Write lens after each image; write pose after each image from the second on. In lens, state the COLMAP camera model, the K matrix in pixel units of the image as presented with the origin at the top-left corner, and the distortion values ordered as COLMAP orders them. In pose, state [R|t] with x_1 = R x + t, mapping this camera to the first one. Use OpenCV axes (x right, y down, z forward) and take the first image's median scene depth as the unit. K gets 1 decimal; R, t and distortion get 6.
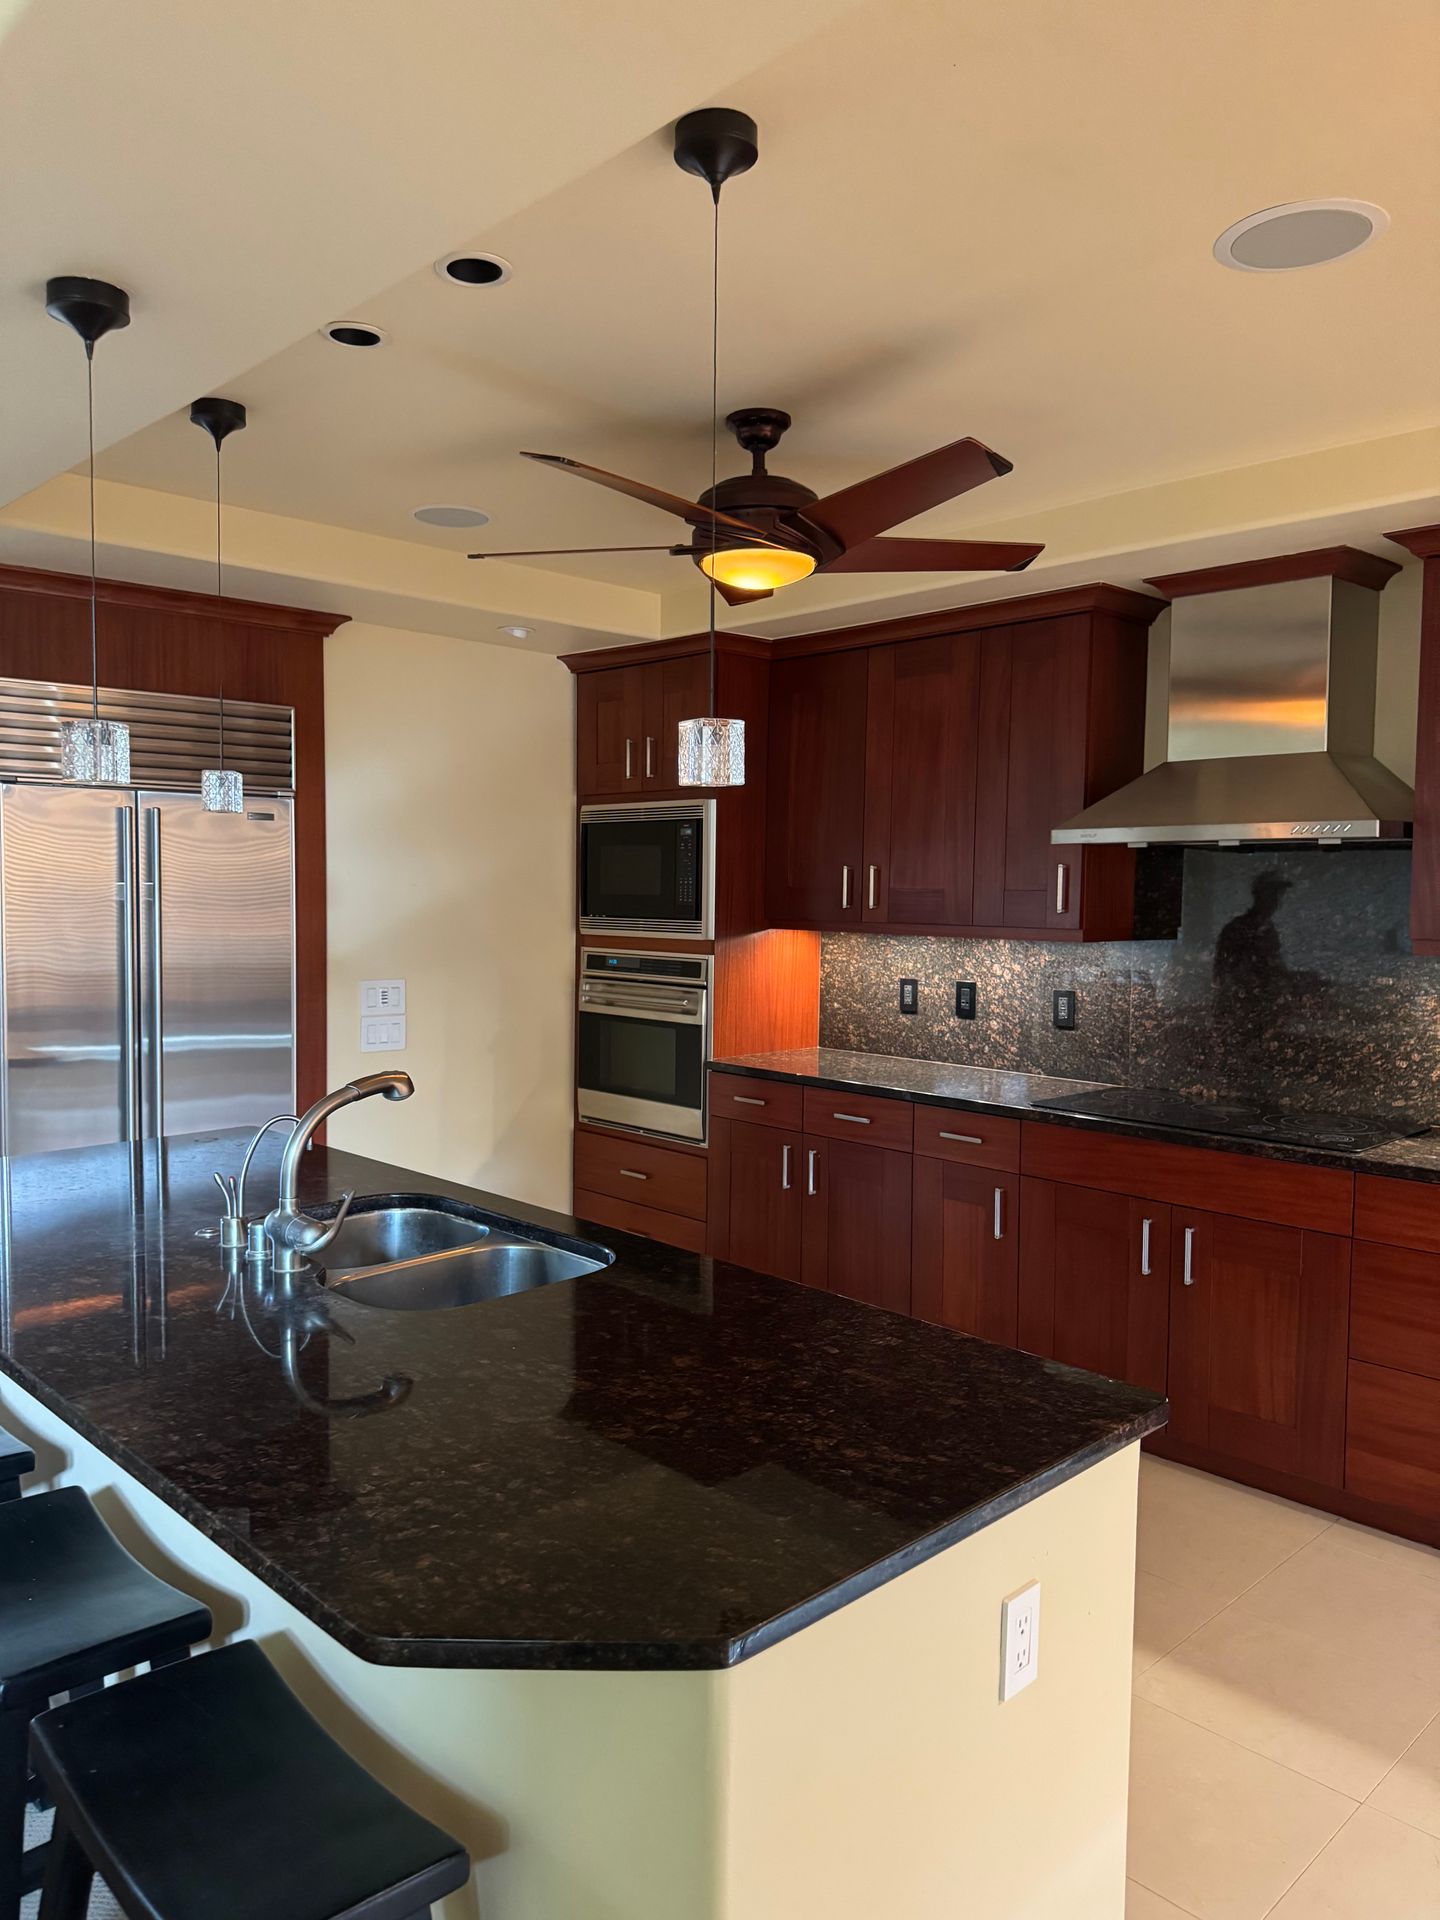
lens RADIAL K [[1362.5, 0, 720.0], [0, 1362.5, 960.0], [0, 0, 1]] dist [0.022329, 0.000038]
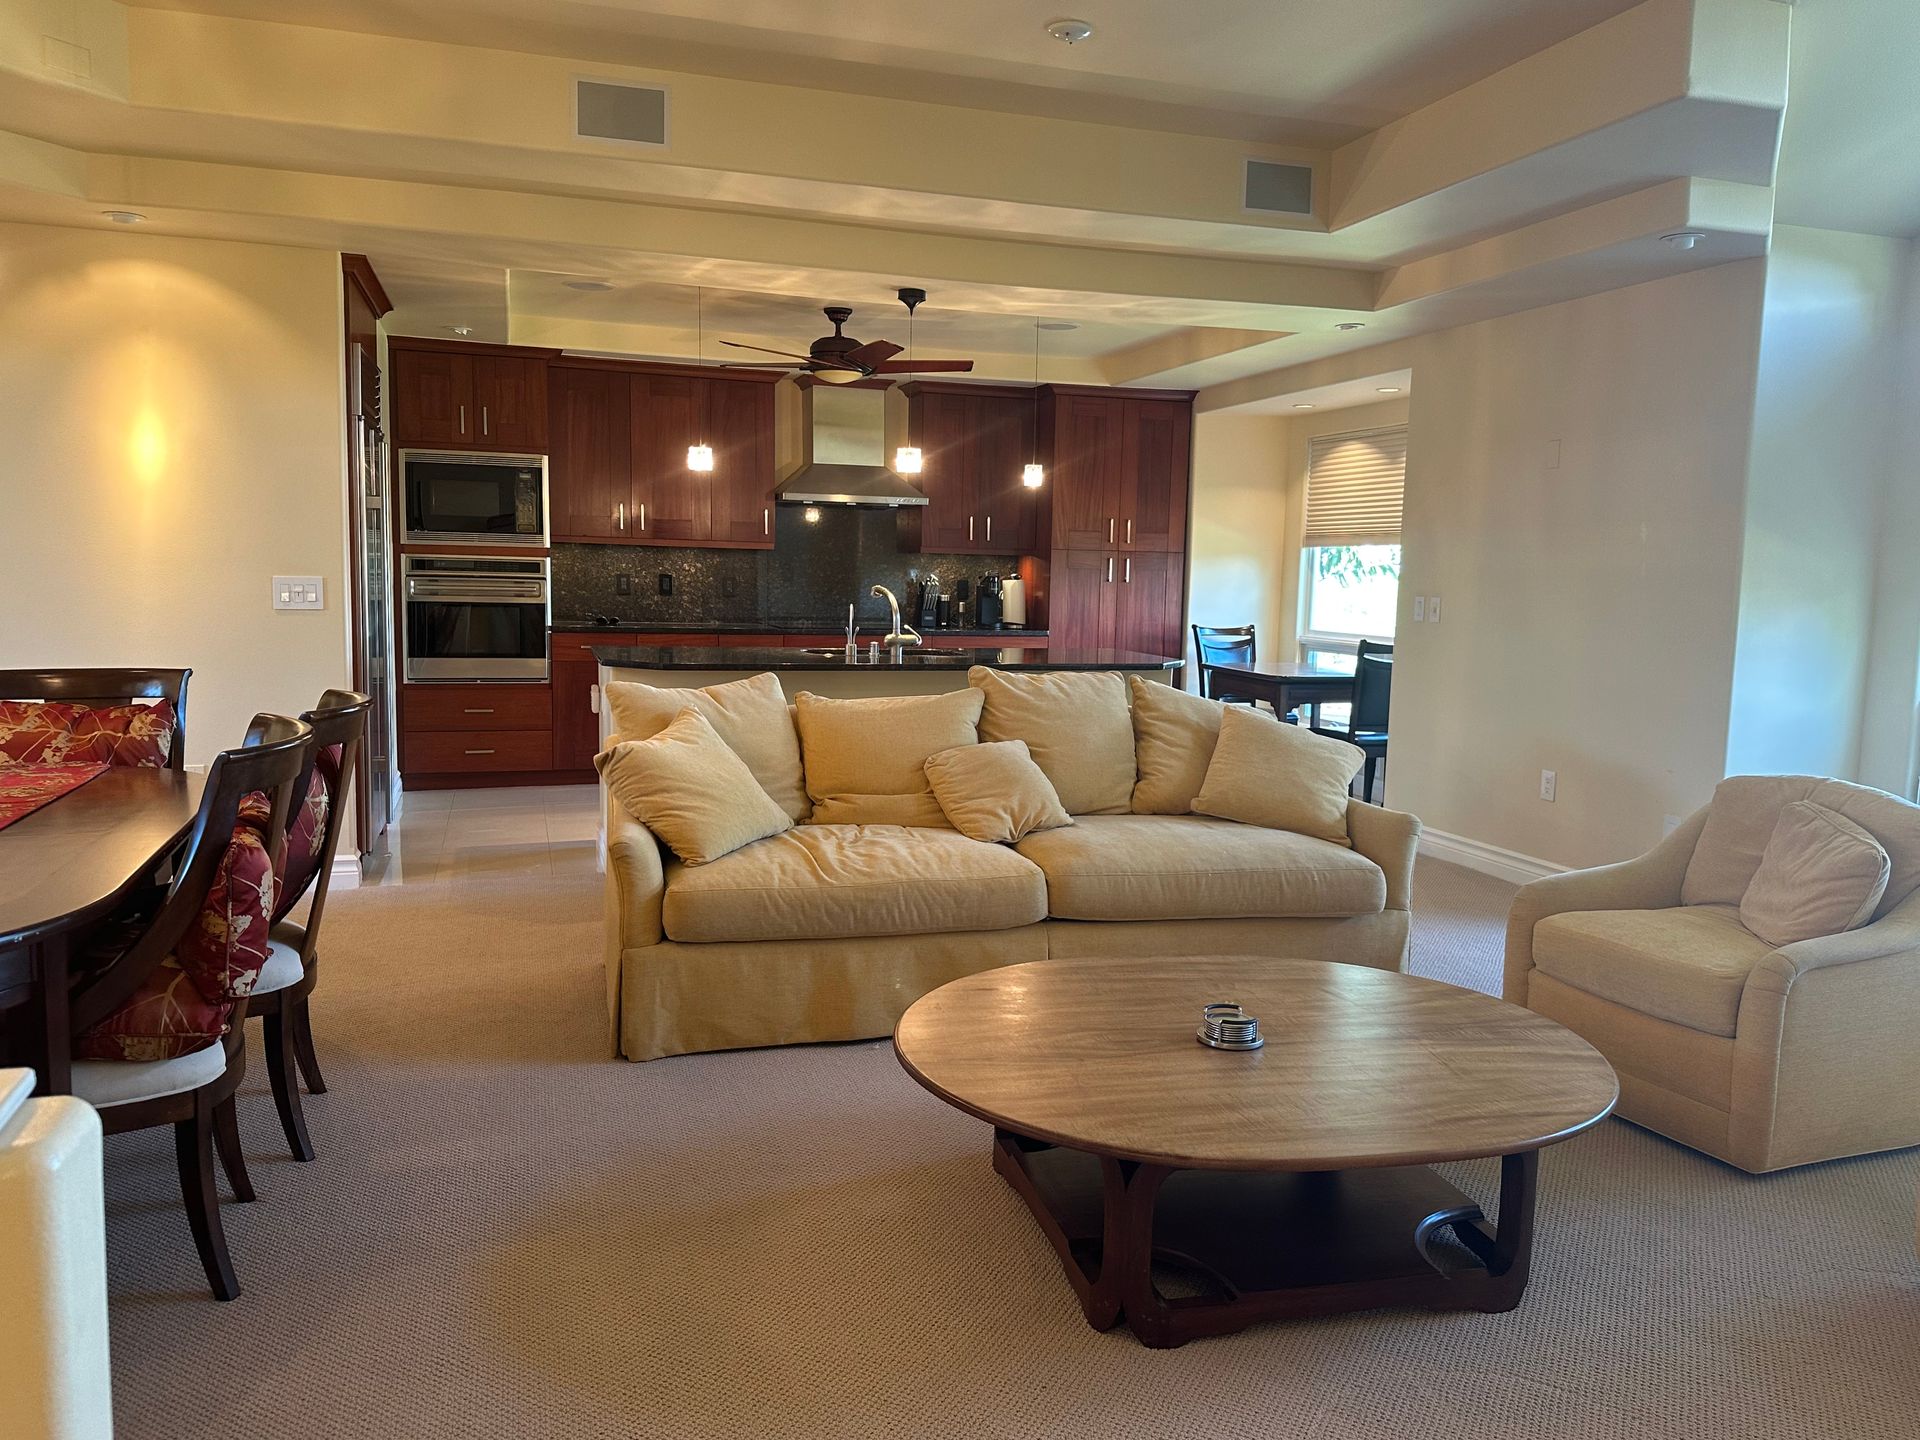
lens RADIAL K [[1443.6, 0, 960.0], [0, 1443.6, 720.0], [0, 0, 1]] dist [-0.000231, -0.000552]
pose [[0.452416, -0.090783, 0.887174, -1.263038], [0.022758, 0.995657, 0.090278, 0.042351], [-0.891517, -0.020653, 0.452517, -0.163843]]
